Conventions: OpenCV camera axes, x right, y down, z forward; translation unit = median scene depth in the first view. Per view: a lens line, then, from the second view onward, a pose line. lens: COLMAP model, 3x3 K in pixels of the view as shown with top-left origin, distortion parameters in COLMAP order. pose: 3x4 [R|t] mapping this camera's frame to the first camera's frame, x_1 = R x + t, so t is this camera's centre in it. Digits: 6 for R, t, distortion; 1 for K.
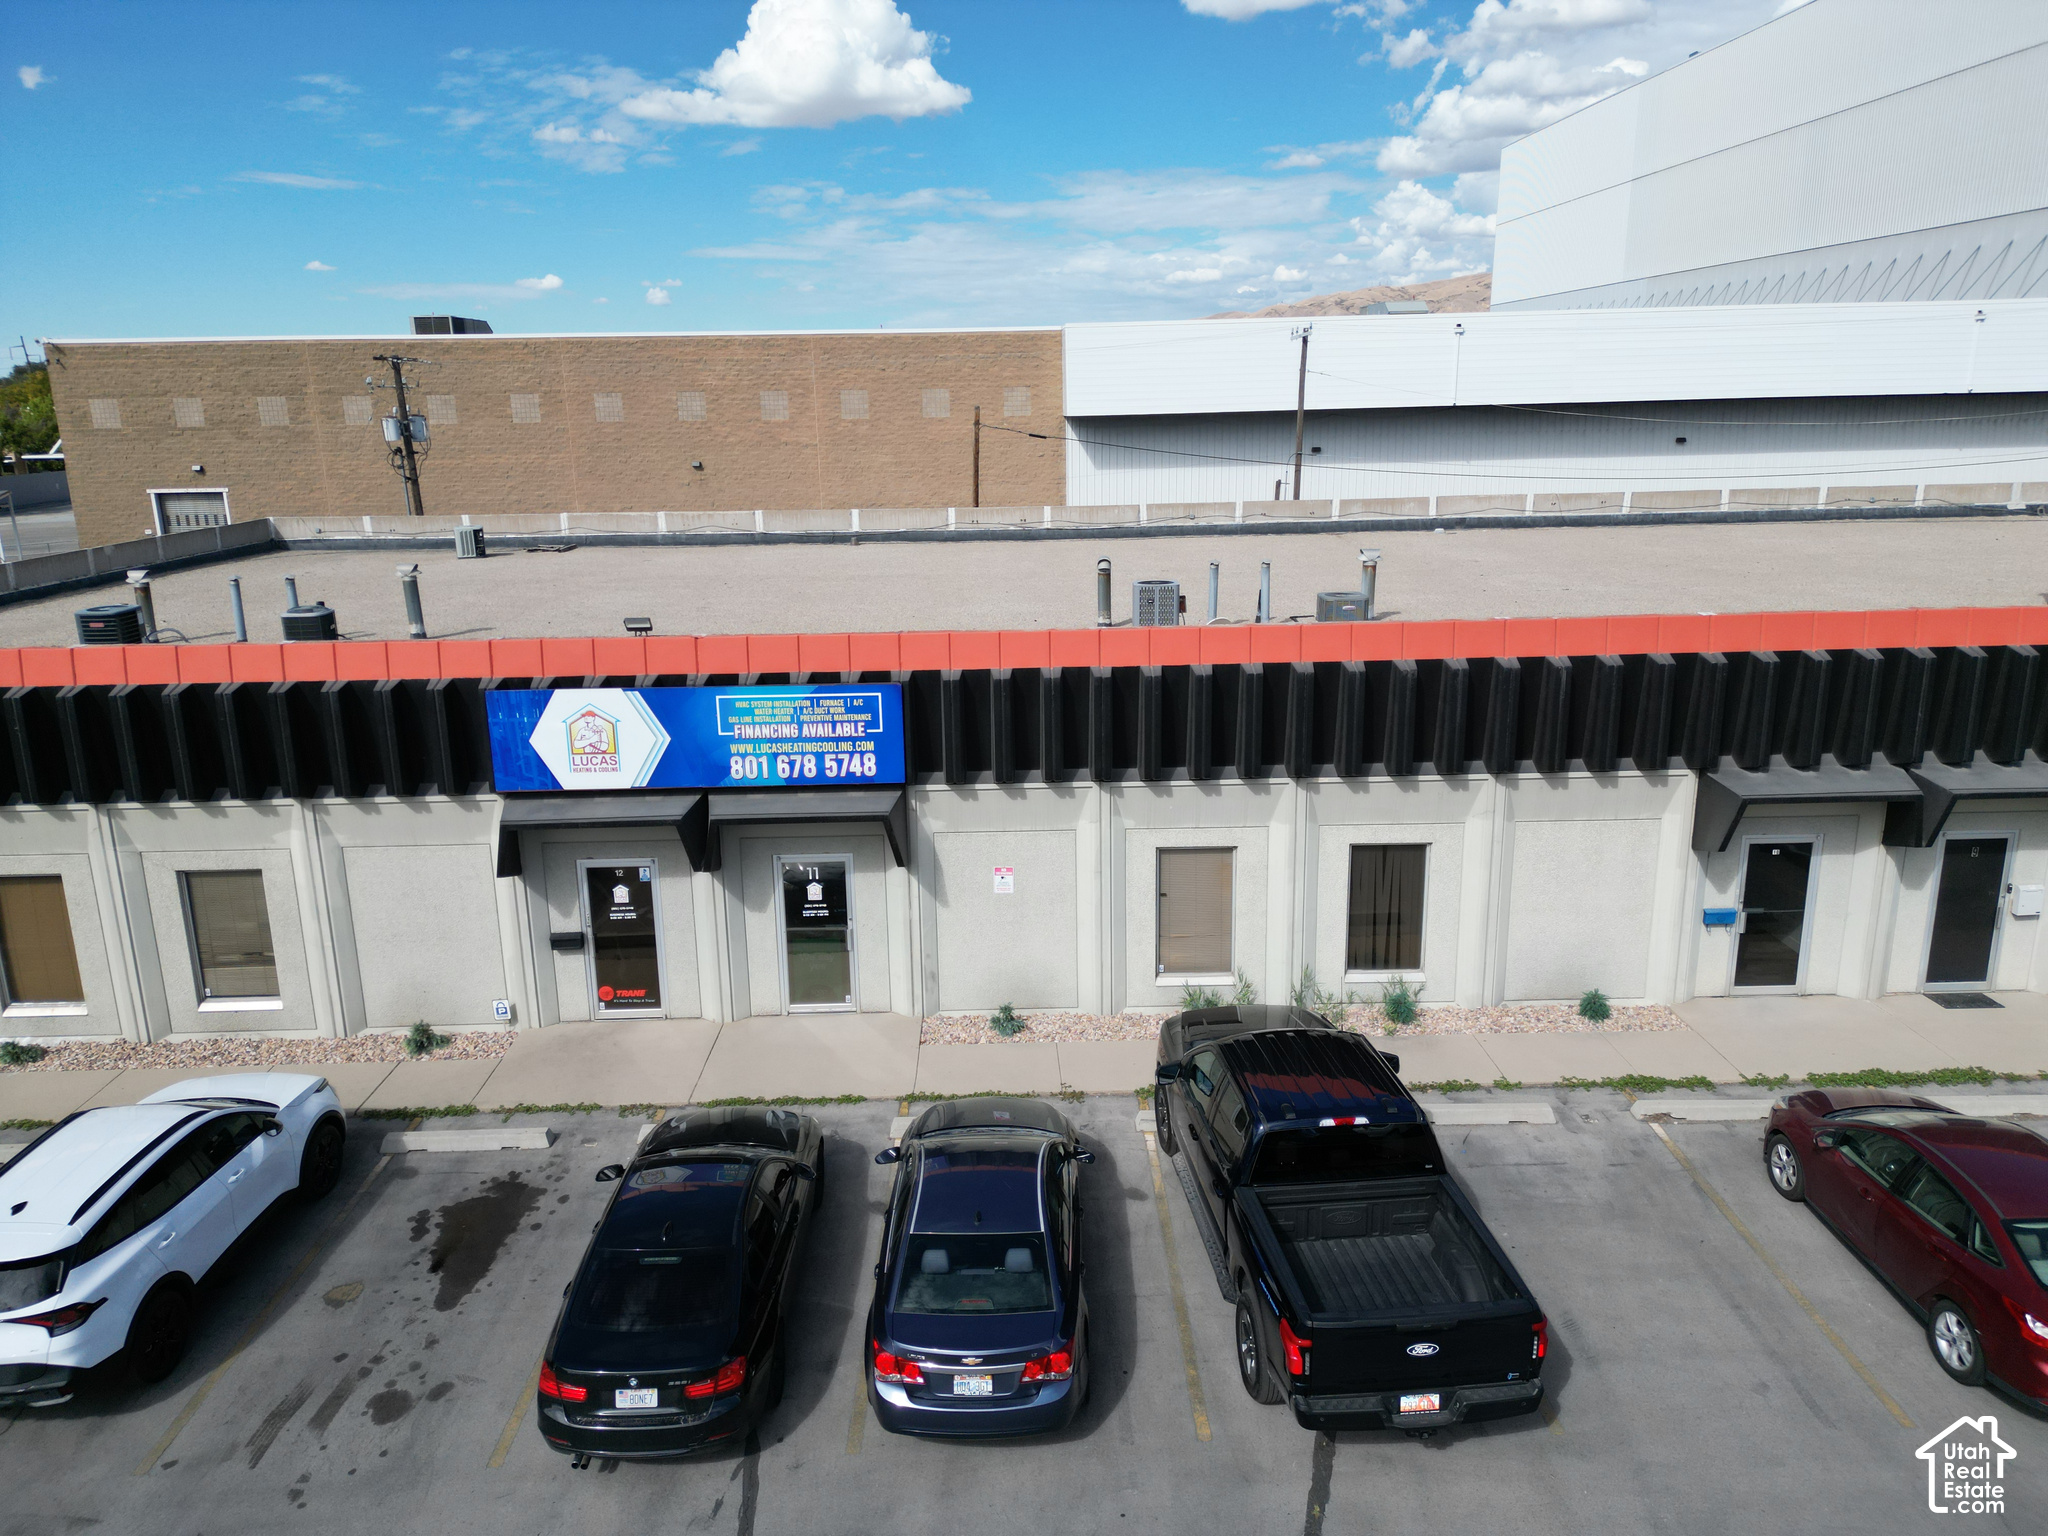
lens RADIAL K [[1482.7, 0, 1024.0], [0, 1482.7, 768.0], [0, 0, 1]] dist [0.121780, -0.156345]
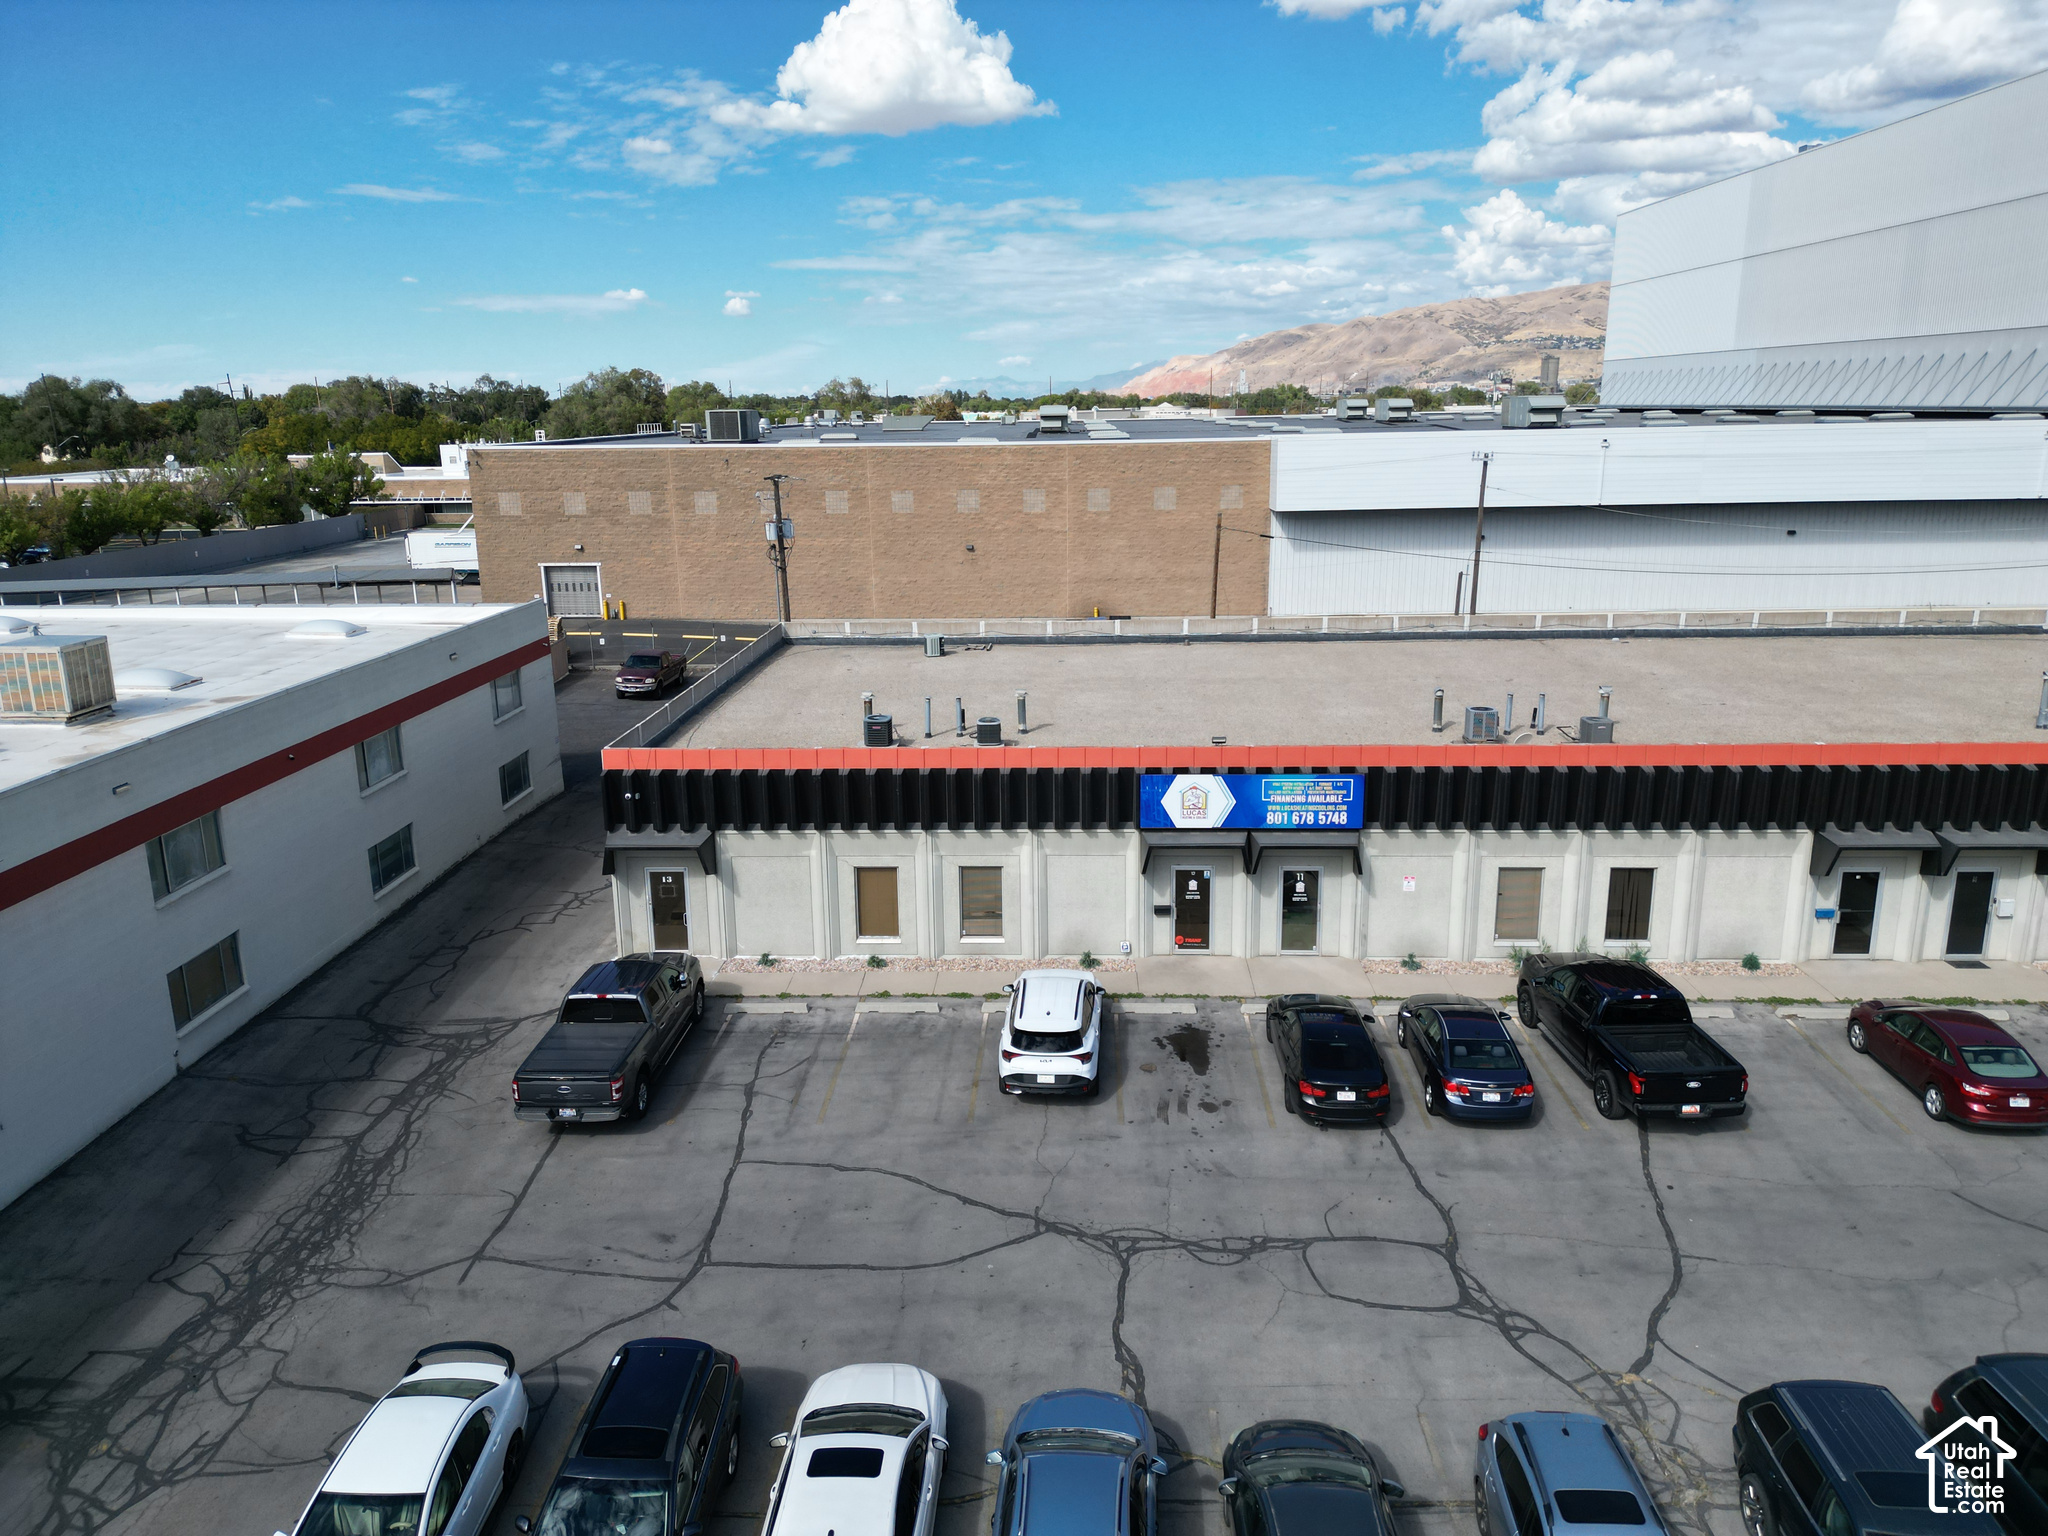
lens RADIAL K [[1482.7, 0, 1024.0], [0, 1482.7, 768.0], [0, 0, 1]] dist [0.121780, -0.156345]
pose [[0.998522, 0.017702, -0.051377, -0.387541], [-0.018091, 0.999811, -0.007131, -0.041784], [0.051241, 0.008050, 0.998654, -0.820591]]
